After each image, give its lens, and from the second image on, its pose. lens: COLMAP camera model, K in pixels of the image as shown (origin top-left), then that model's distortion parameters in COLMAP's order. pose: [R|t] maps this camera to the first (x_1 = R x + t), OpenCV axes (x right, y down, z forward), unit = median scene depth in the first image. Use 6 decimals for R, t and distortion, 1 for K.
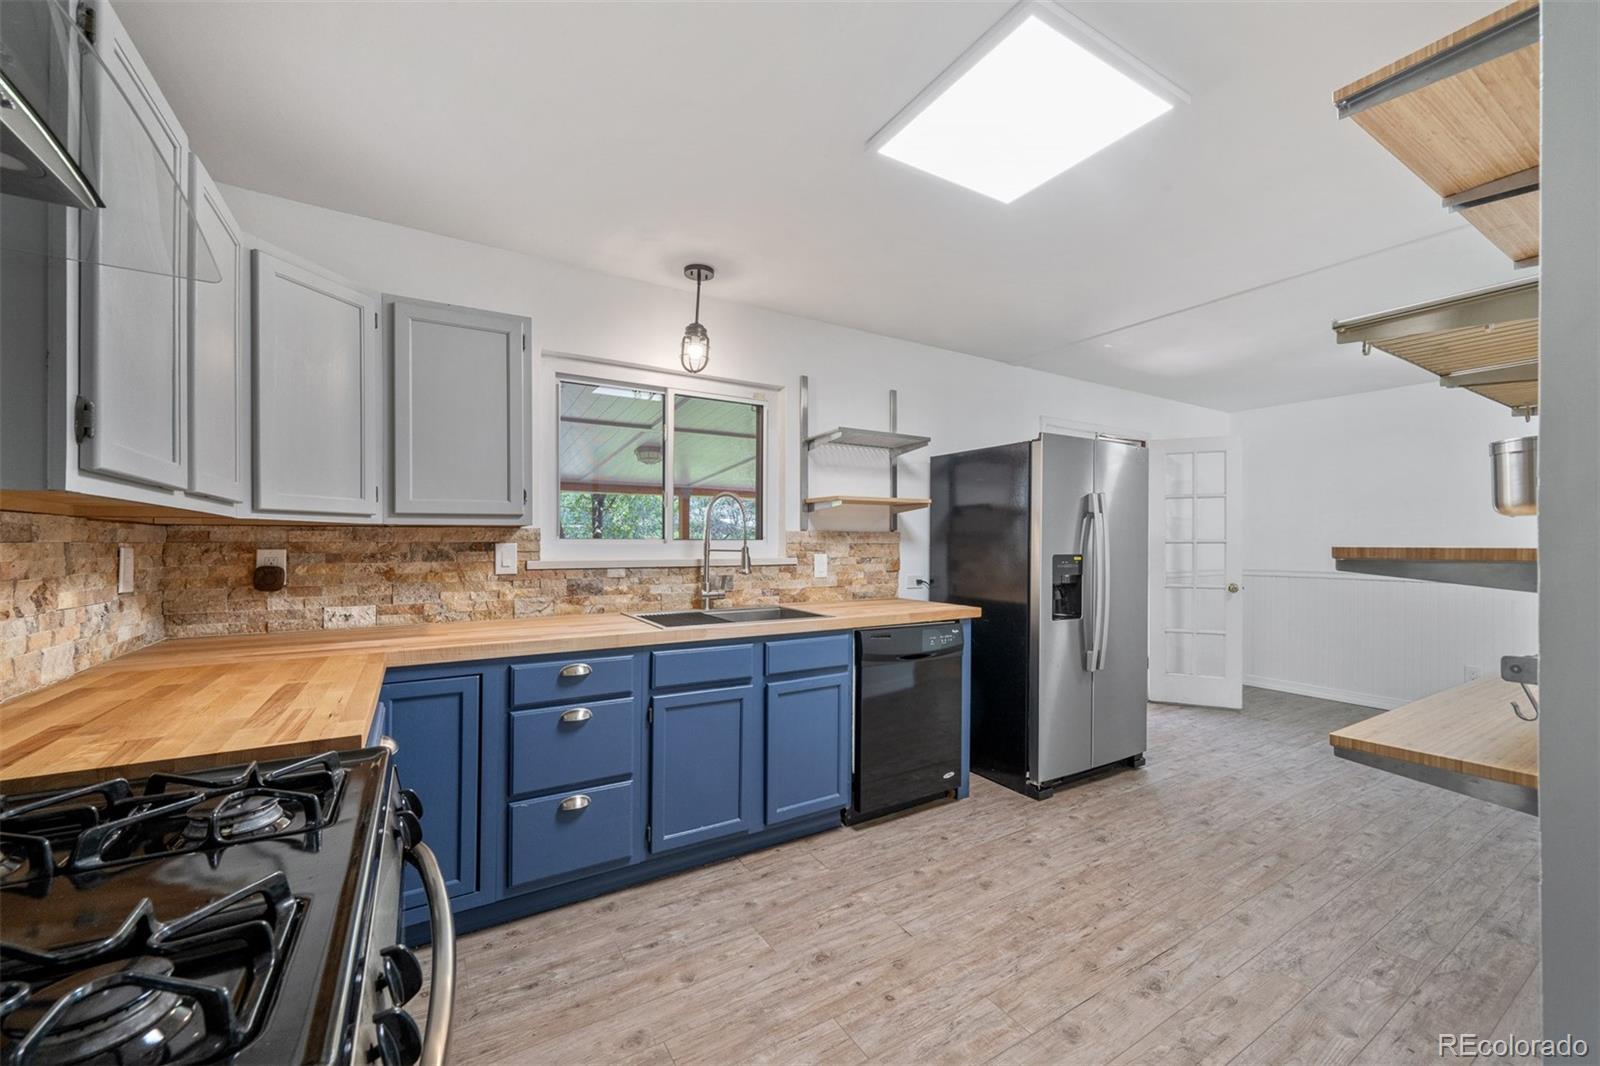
lens RADIAL K [[633.3, 0, 798.5], [0, 633.3, 534.8], [0, 0, 1]] dist [-0.000366, 0.000329]
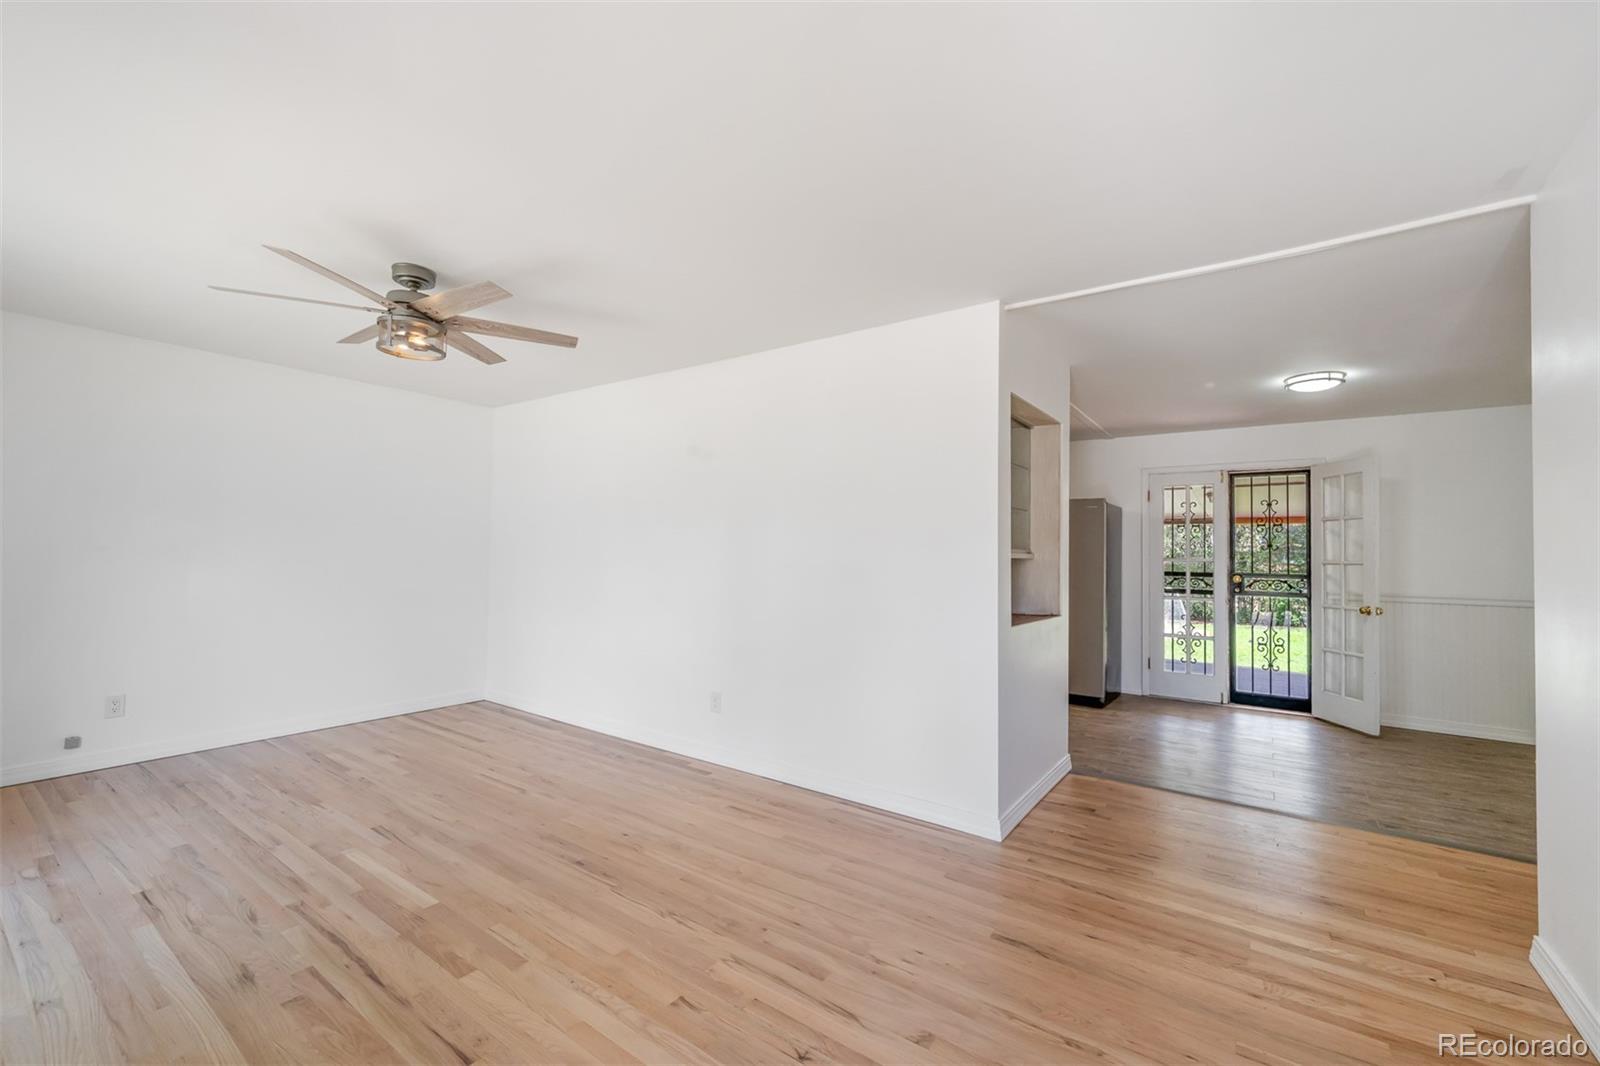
lens RADIAL K [[669.3, 0, 802.1], [0, 669.3, 532.2], [0, 0, 1]] dist [-0.002423, 0.000998]
pose [[0.400590, -0.025372, -0.915906, 2.675991], [-0.006778, 0.999507, -0.030652, -0.003654], [0.916232, 0.018487, 0.400221, -0.471790]]
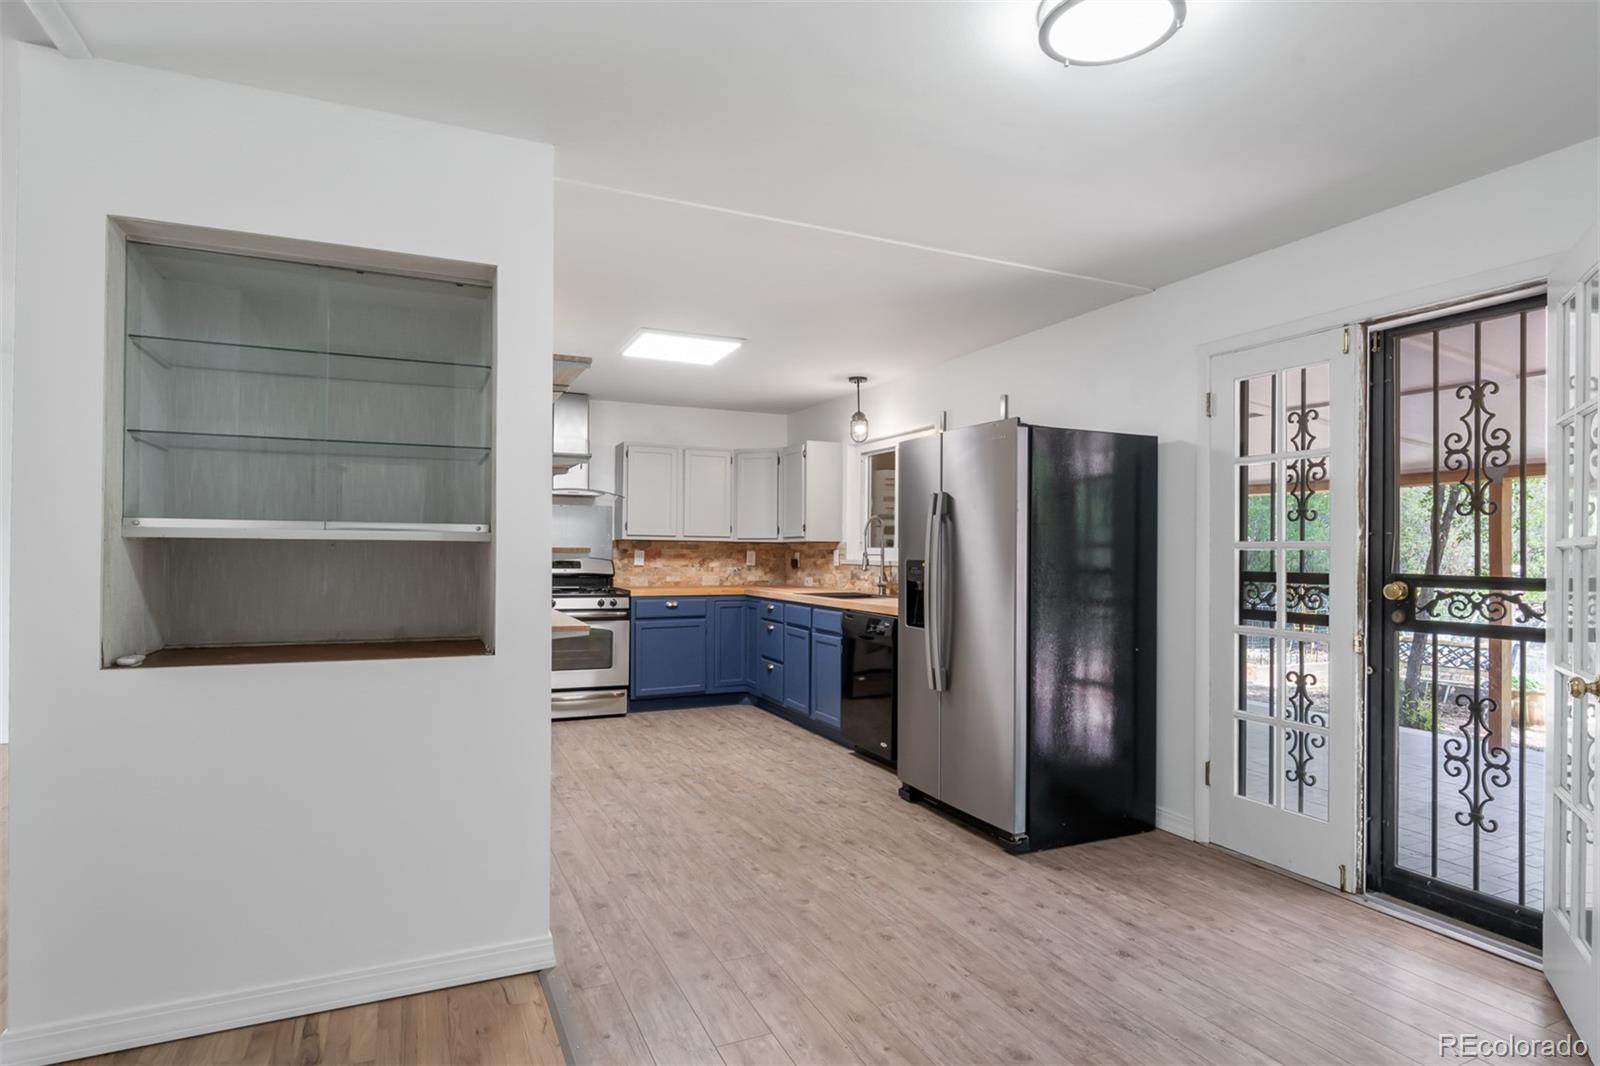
lens RADIAL K [[852.7, 0, 811.4], [0, 852.7, 542.3], [0, 0, 1]] dist [-0.000798, 0.001016]
pose [[-0.110728, -0.013788, -0.993755, 2.399379], [0.002708, 0.999896, -0.014175, 0.028586], [0.993847, -0.004261, -0.110679, 1.356431]]
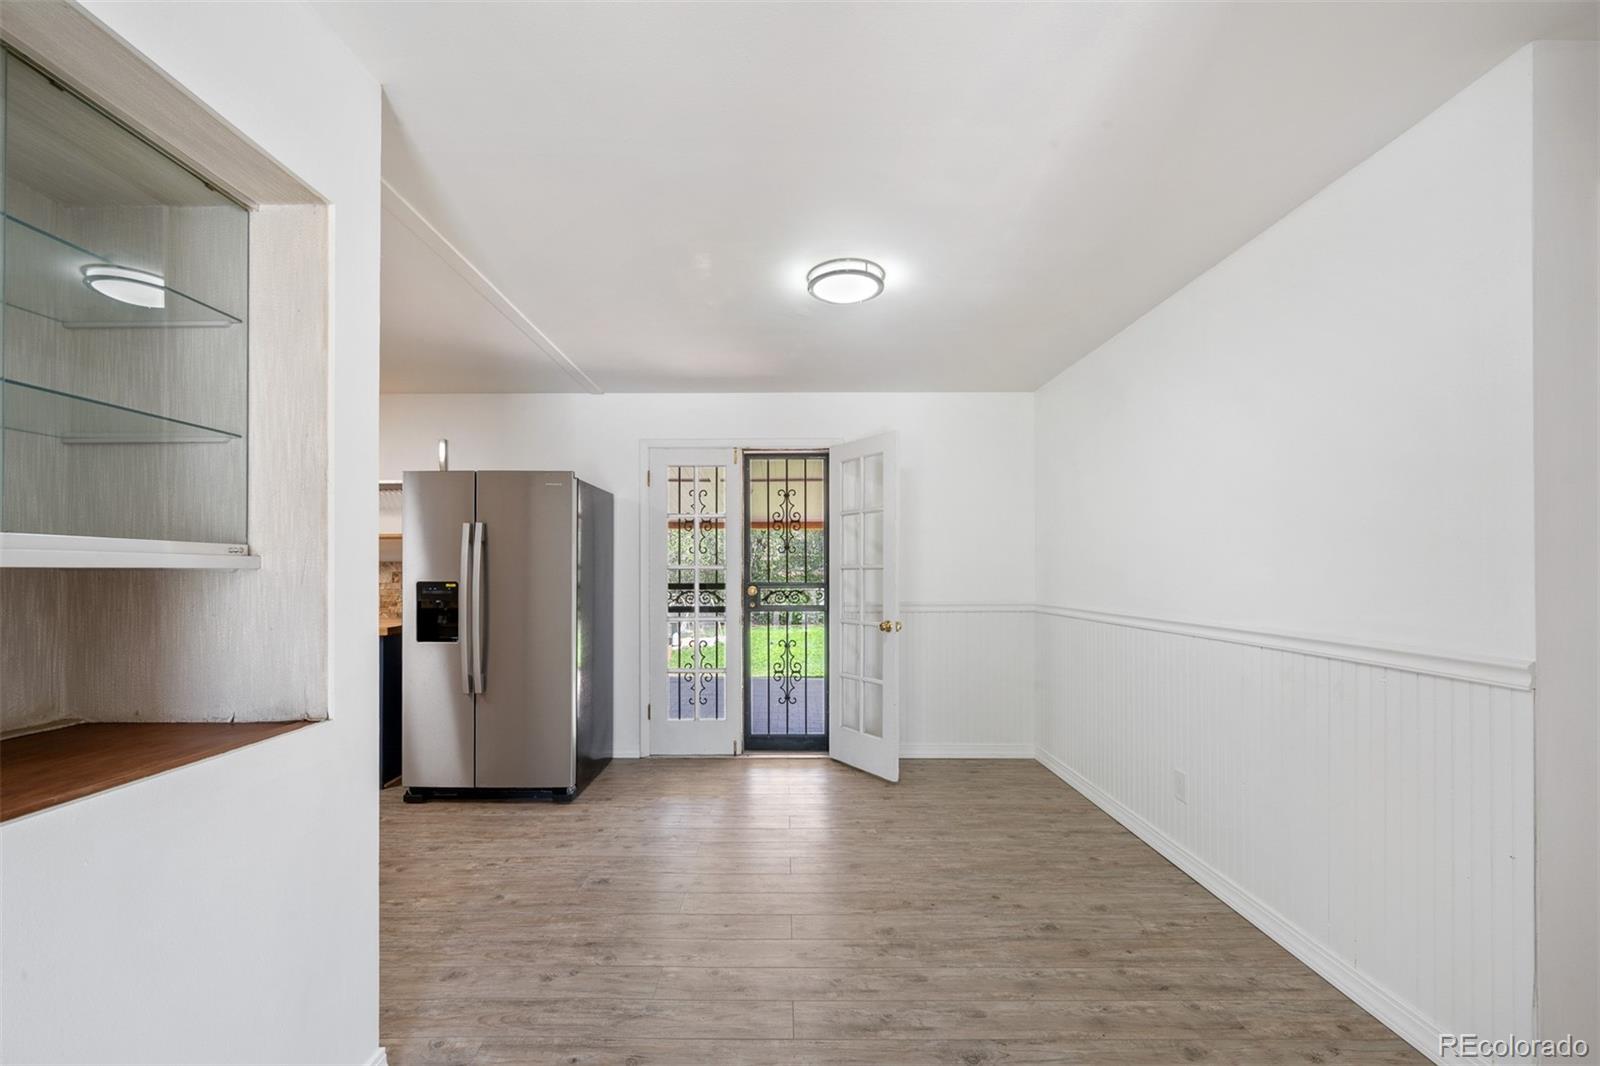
lens RADIAL K [[633.3, 0, 781.4], [0, 633.3, 566.1], [0, 0, 1]] dist [-0.000366, 0.000329]
pose [[0.848890, -0.006432, -0.528530, 2.051871], [0.008956, 0.999957, 0.002215, 0.009799], [0.528494, -0.006614, 0.848912, 0.546940]]
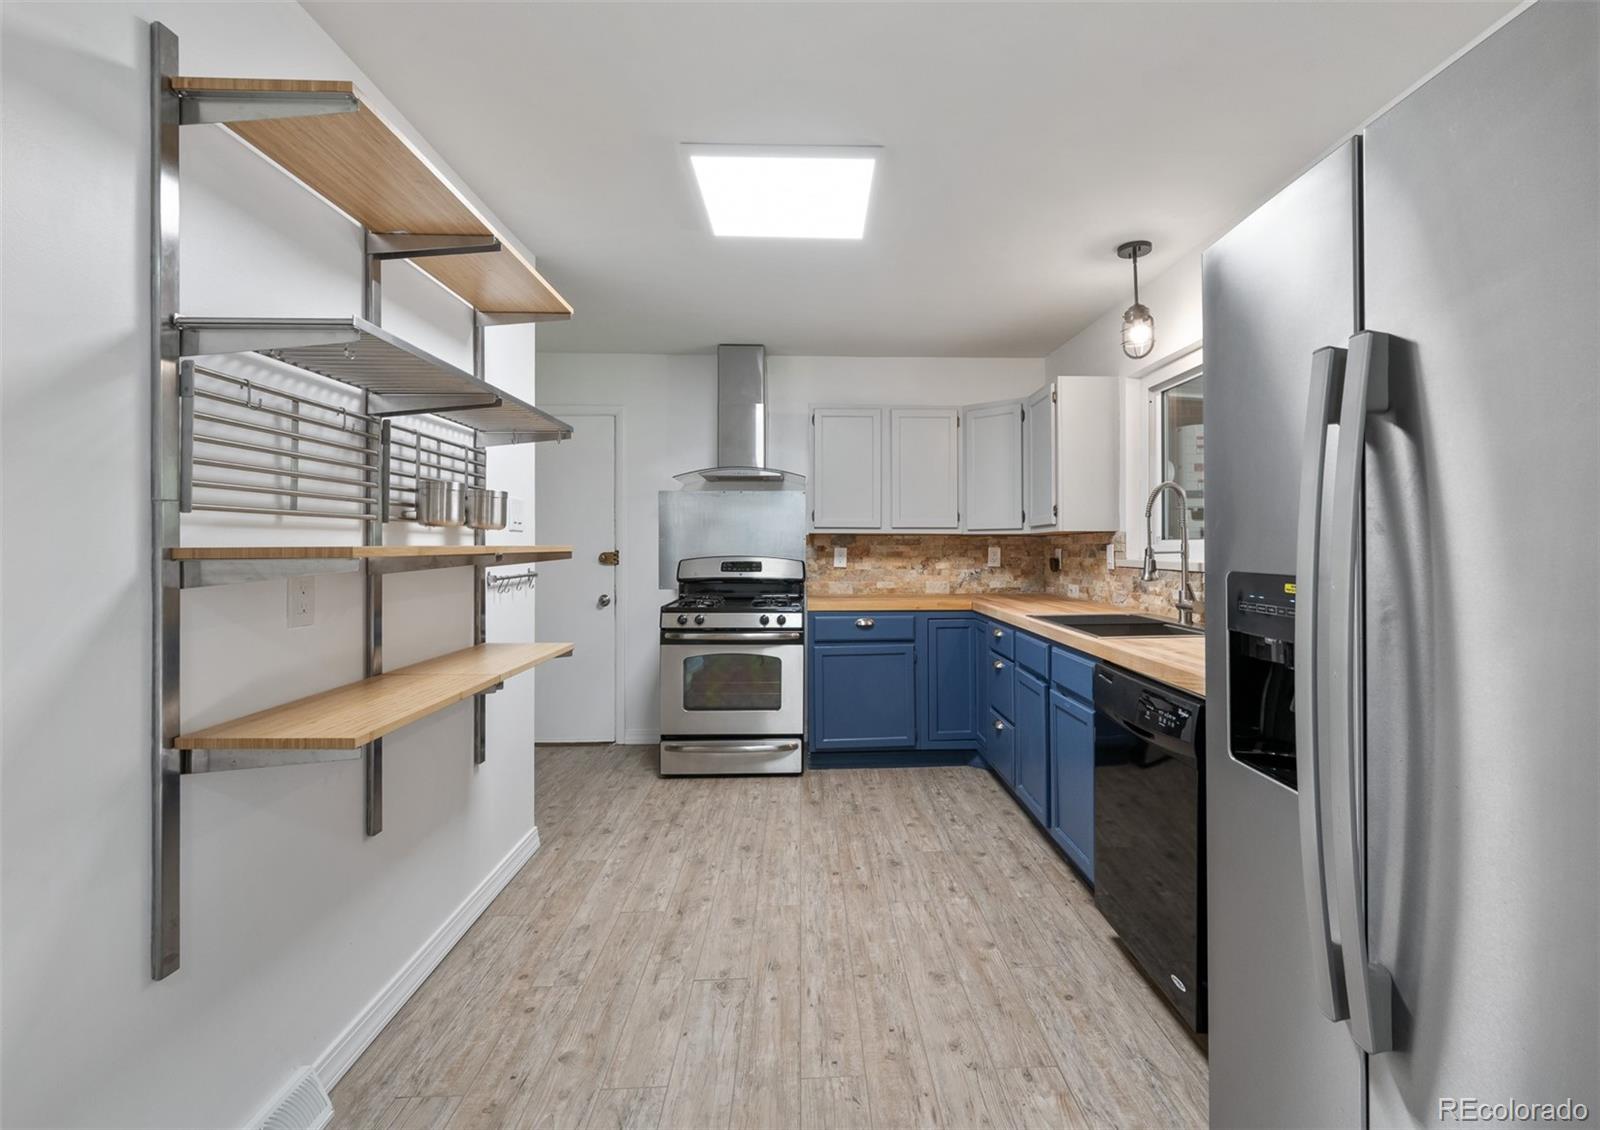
lens RADIAL K [[726.8, 0, 843.4], [0, 726.8, 541.2], [0, 0, 1]] dist [-0.000776, -0.000235]
pose [[-0.475320, -0.007200, -0.879783, 1.173127], [0.011025, 0.999839, -0.014139, 0.023388], [0.879744, -0.016420, -0.475164, 1.361000]]
